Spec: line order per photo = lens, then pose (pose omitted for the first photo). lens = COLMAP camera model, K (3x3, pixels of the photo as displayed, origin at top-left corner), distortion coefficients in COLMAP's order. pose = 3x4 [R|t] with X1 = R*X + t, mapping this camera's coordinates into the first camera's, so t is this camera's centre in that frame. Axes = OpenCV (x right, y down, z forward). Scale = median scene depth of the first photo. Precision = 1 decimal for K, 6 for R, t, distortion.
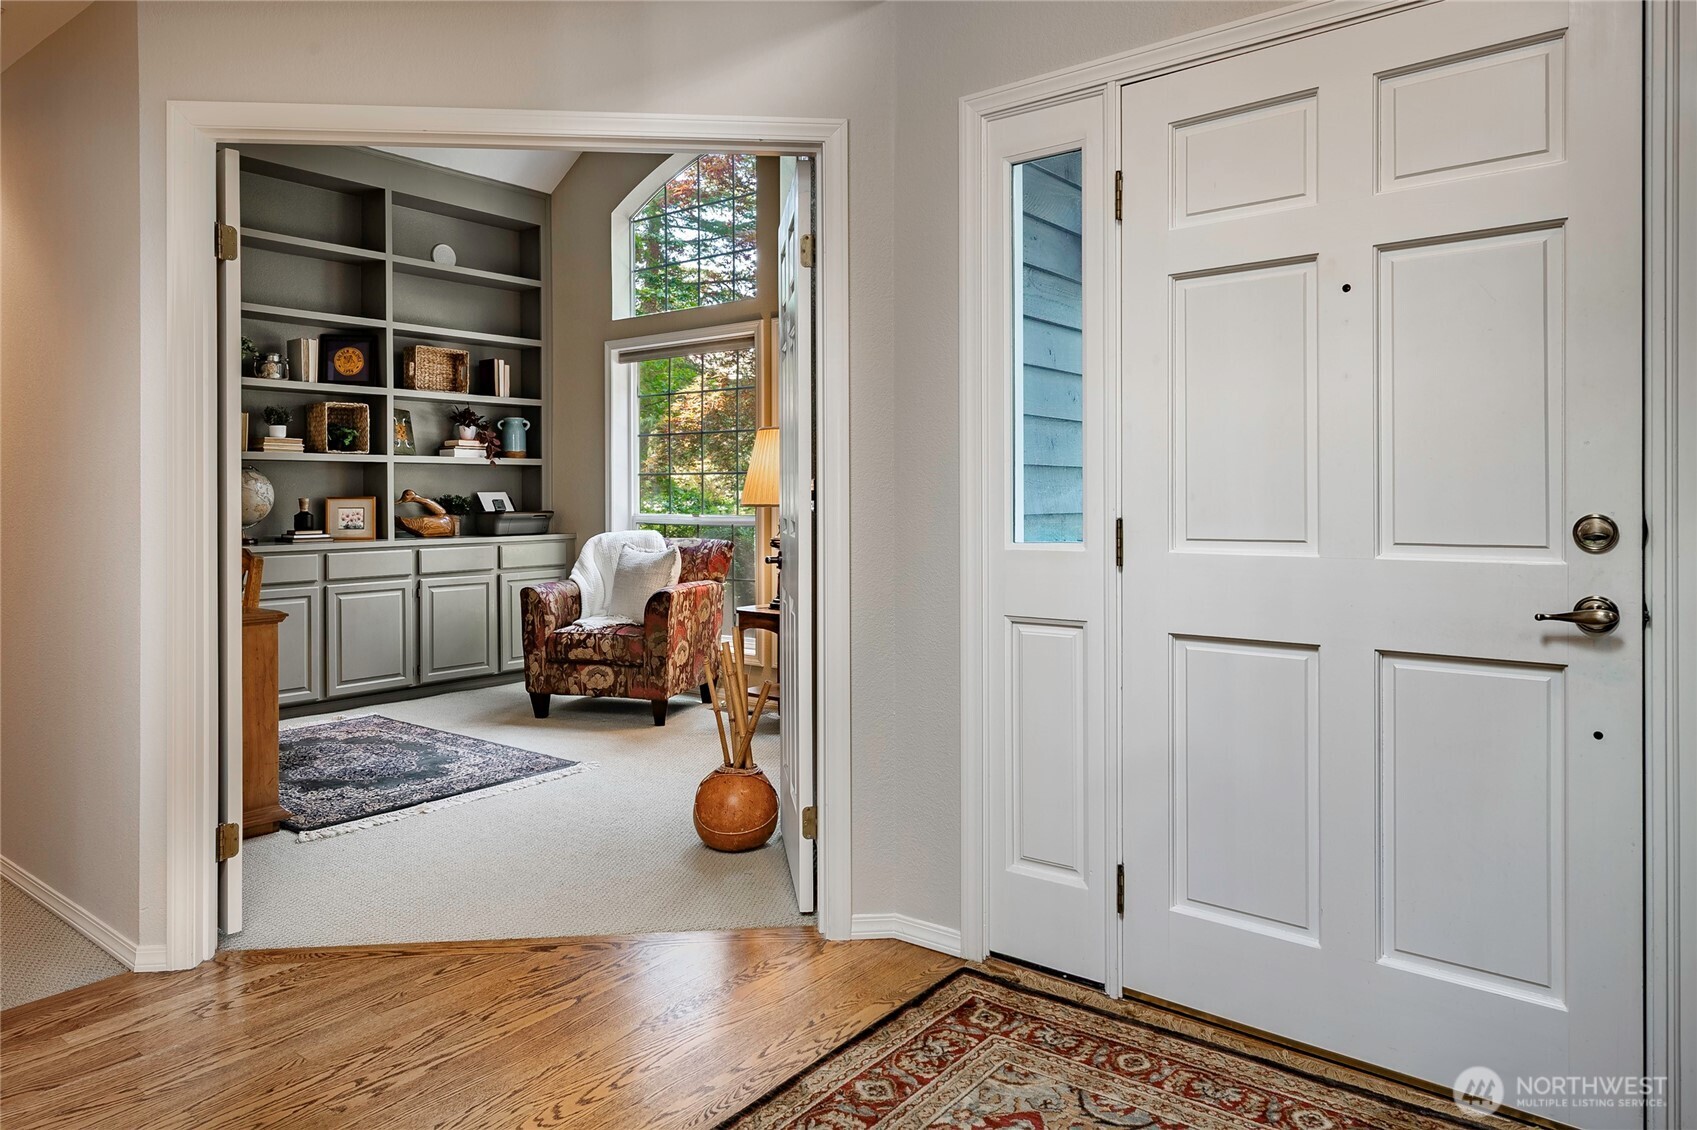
lens RADIAL K [[1079.3, 0, 807.3], [0, 1079.3, 501.4], [0, 0, 1]] dist [0.004101, -0.000137]
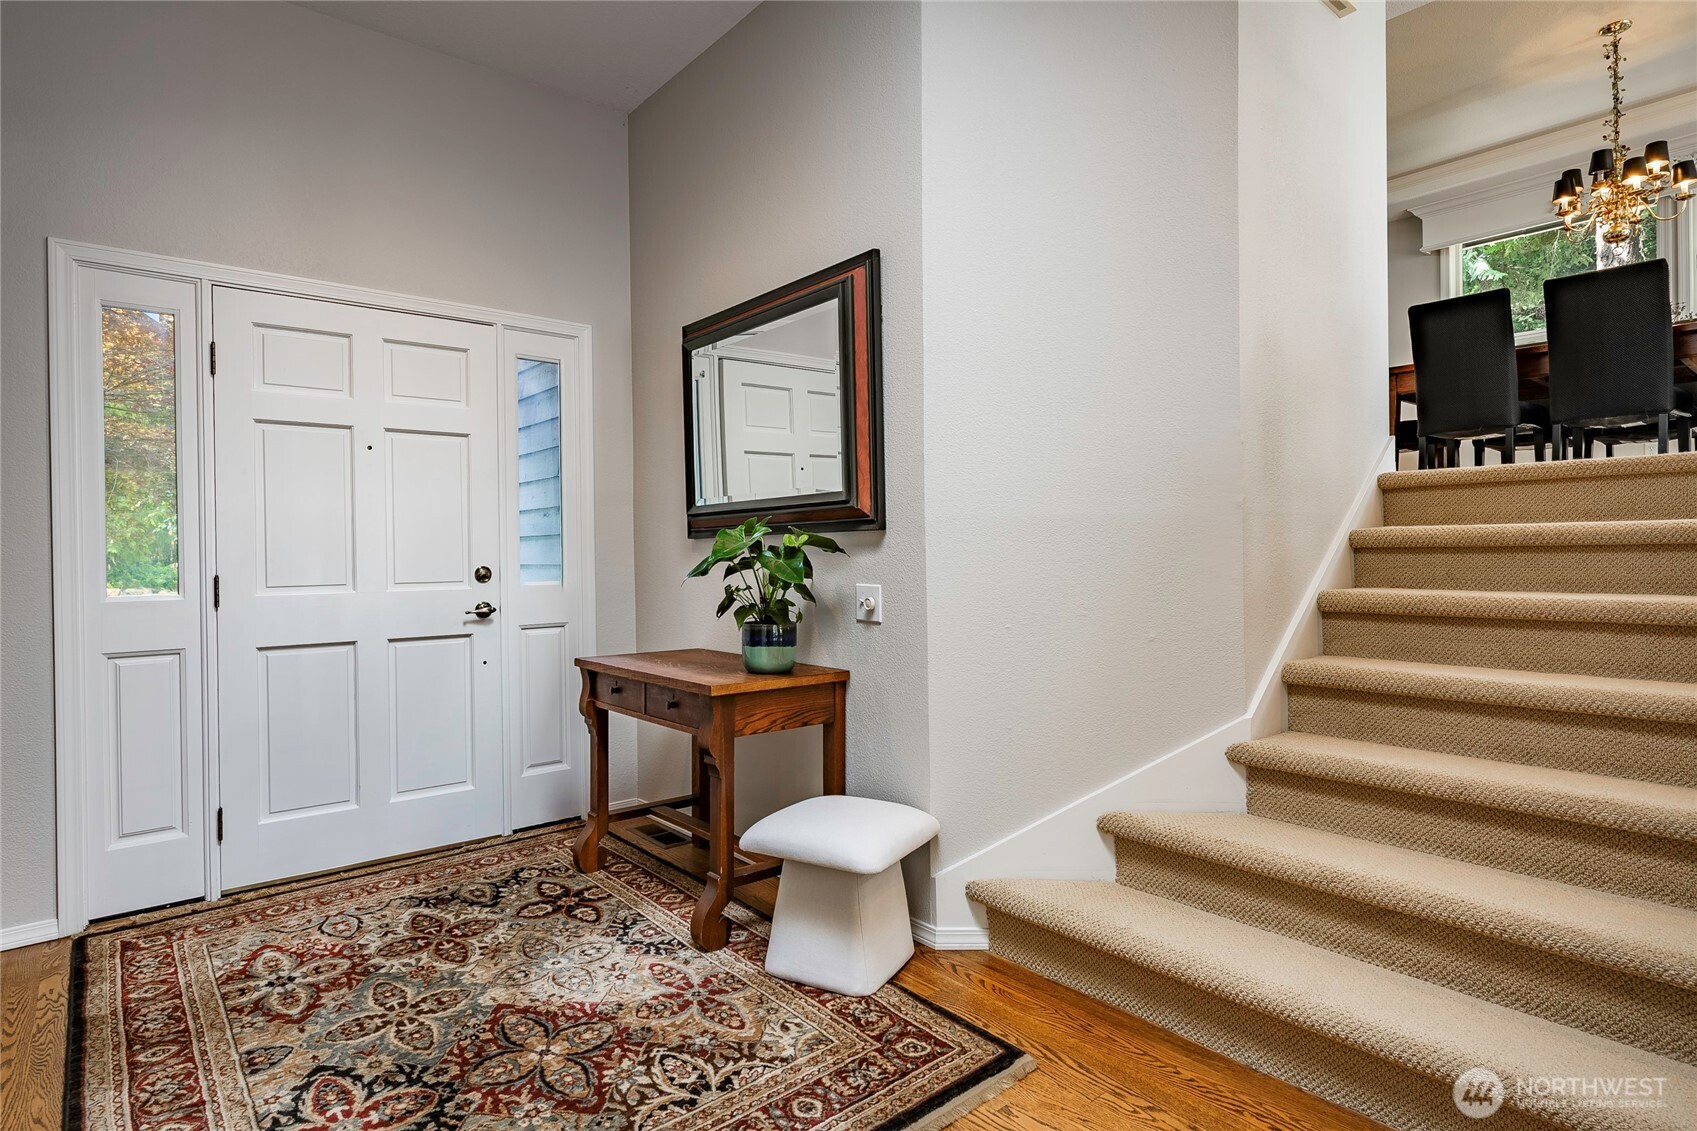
lens RADIAL K [[903.7, 0, 846.4], [0, 903.7, 554.9], [0, 0, 1]] dist [0.001079, 0.000306]
pose [[0.184519, -0.001164, 0.982828, -0.829122], [0.014373, 0.999896, -0.001514, 0.001800], [-0.982724, 0.014405, 0.184516, -0.088778]]
